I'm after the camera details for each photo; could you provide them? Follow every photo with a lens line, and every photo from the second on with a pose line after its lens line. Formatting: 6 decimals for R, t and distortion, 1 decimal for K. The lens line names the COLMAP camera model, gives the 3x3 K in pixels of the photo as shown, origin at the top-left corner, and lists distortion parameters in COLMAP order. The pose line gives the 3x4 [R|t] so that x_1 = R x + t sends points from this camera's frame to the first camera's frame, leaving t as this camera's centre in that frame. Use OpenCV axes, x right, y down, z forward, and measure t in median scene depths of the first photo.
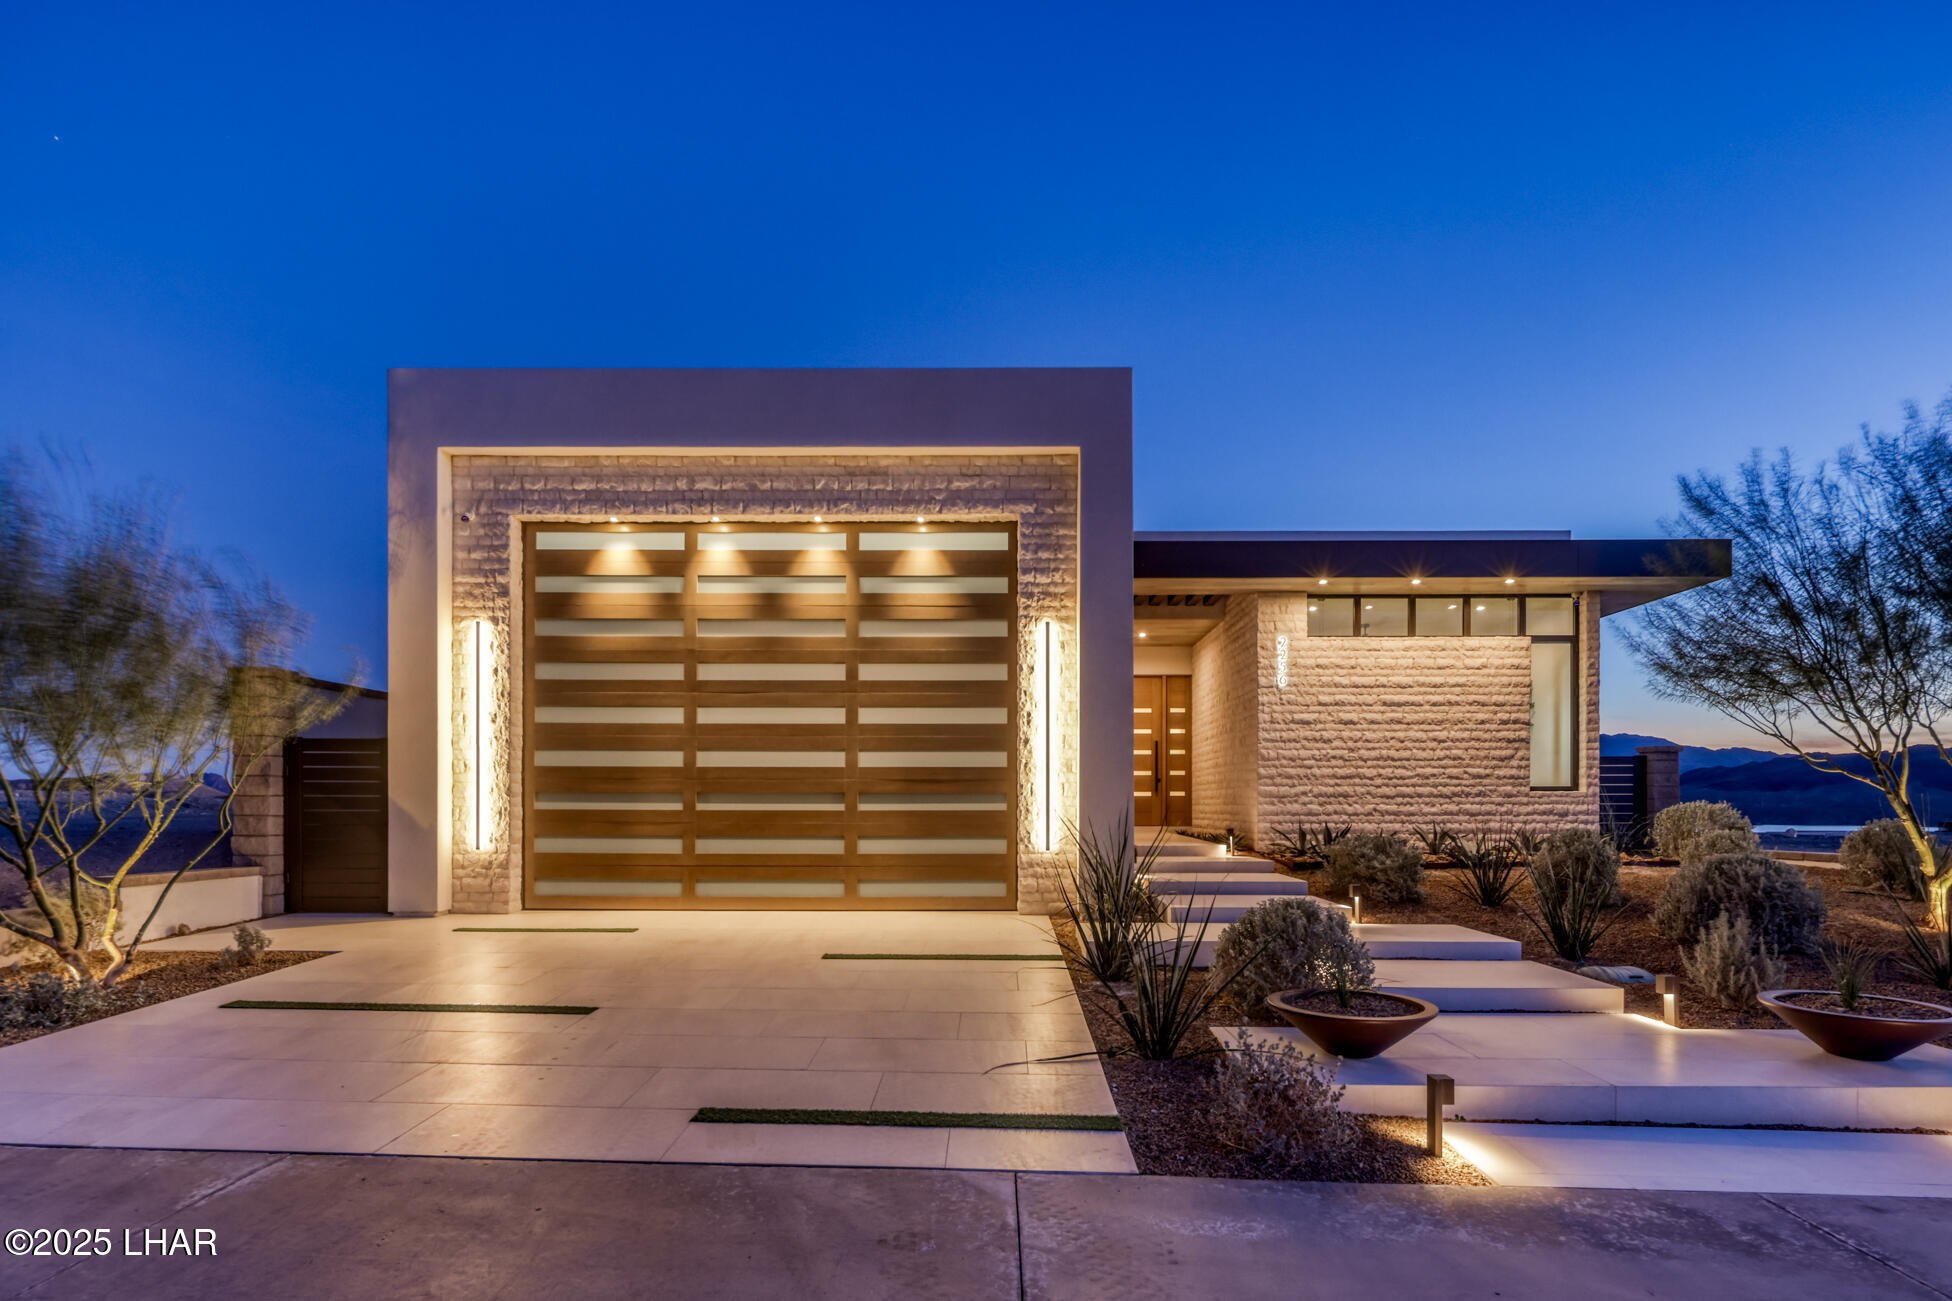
lens RADIAL K [[958.3, 0, 975.4], [0, 958.3, 792.2], [0, 0, 1]] dist [0.000619, 0.000052]
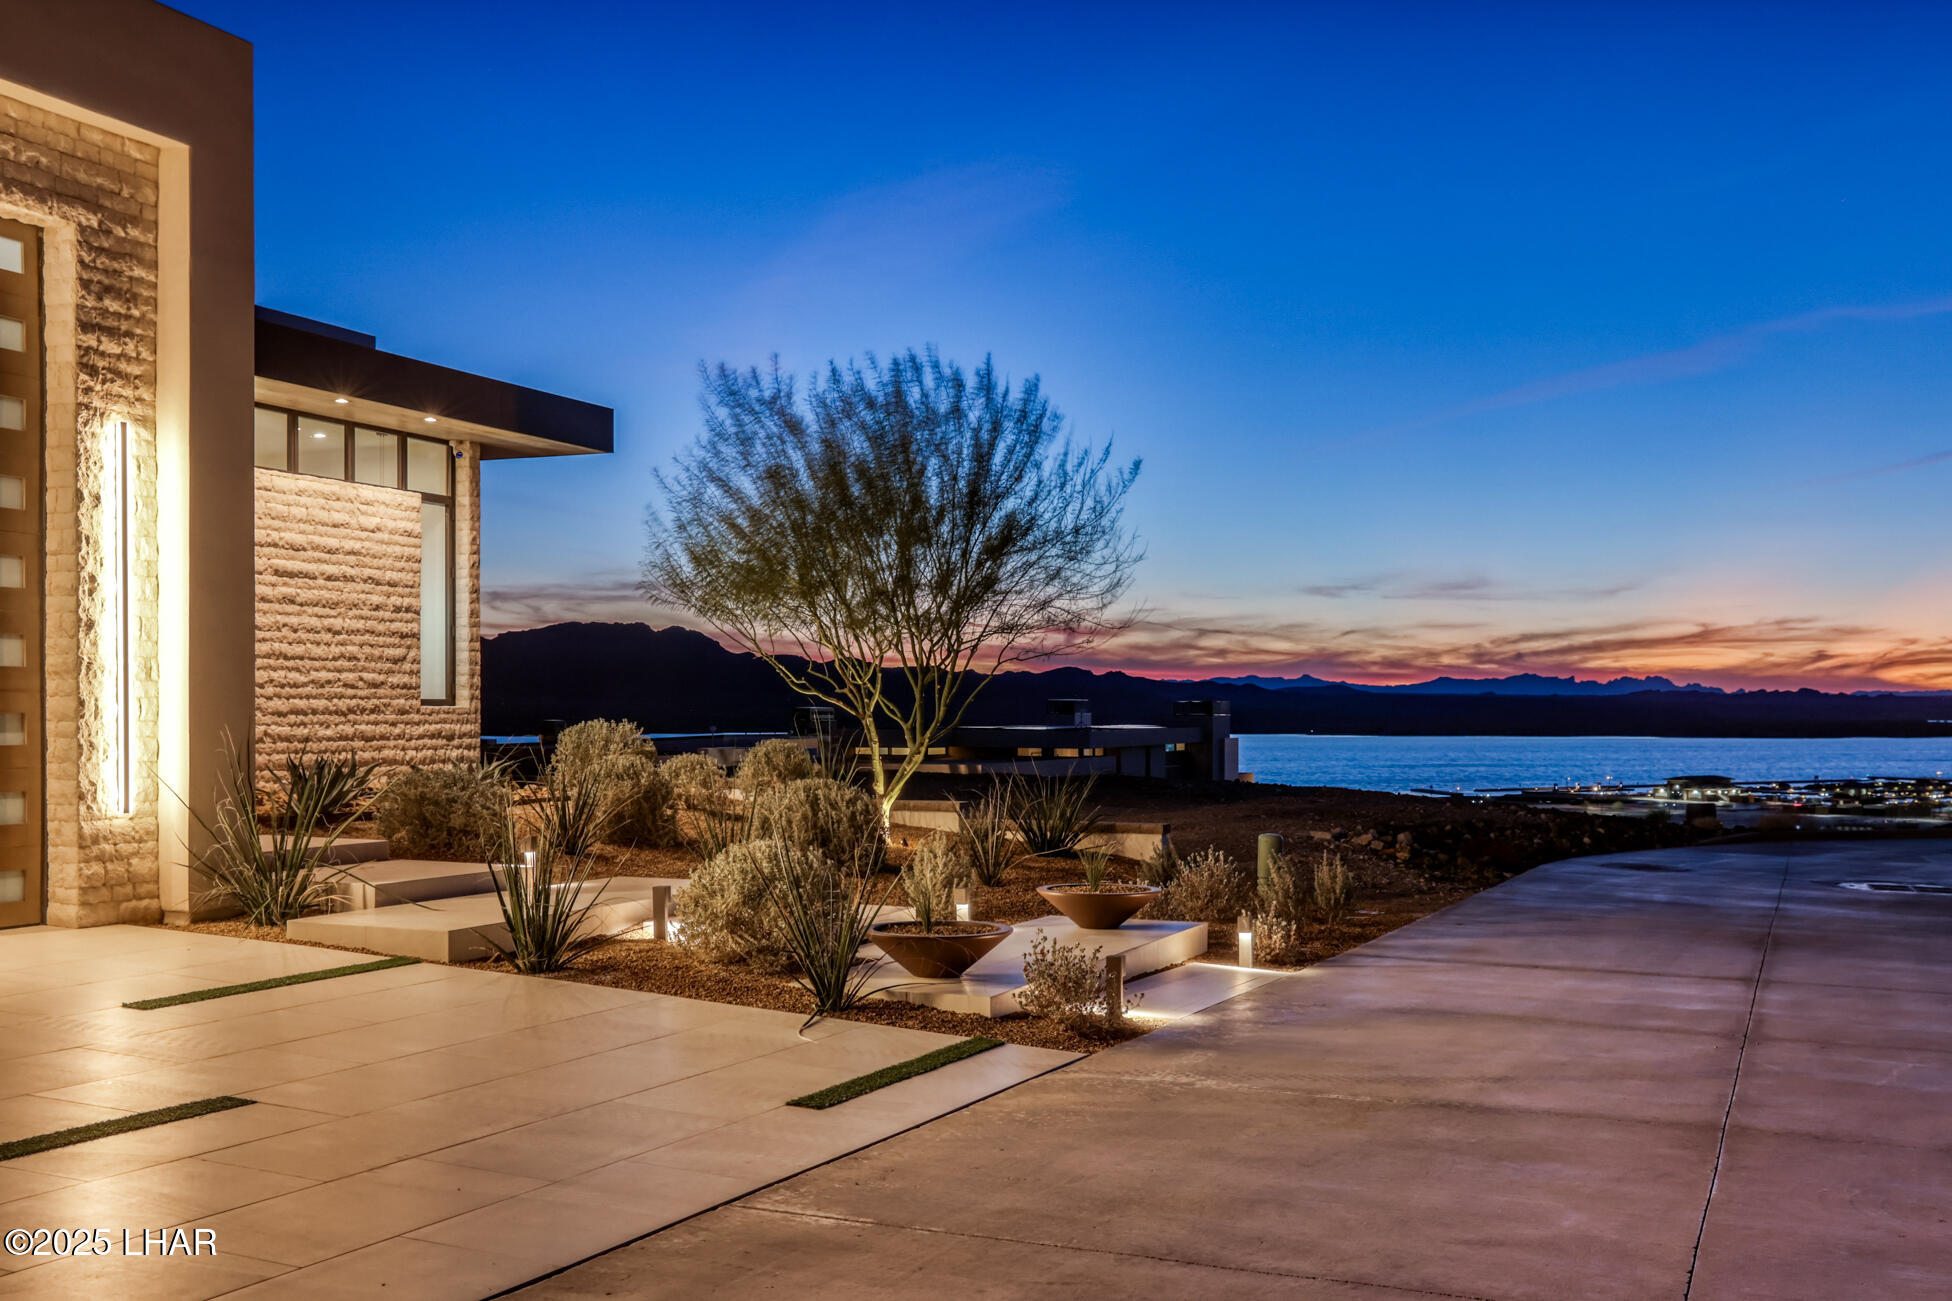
lens RADIAL K [[1800.7, 0, 978.1], [0, 1800.7, 658.1], [0, 0, 1]] dist [-0.008929, 0.000000]
pose [[0.415626, 0.028674, 0.909084, -0.492502], [-0.014902, 0.999583, -0.024716, -0.009939], [-0.909414, -0.003274, 0.415880, 0.047319]]
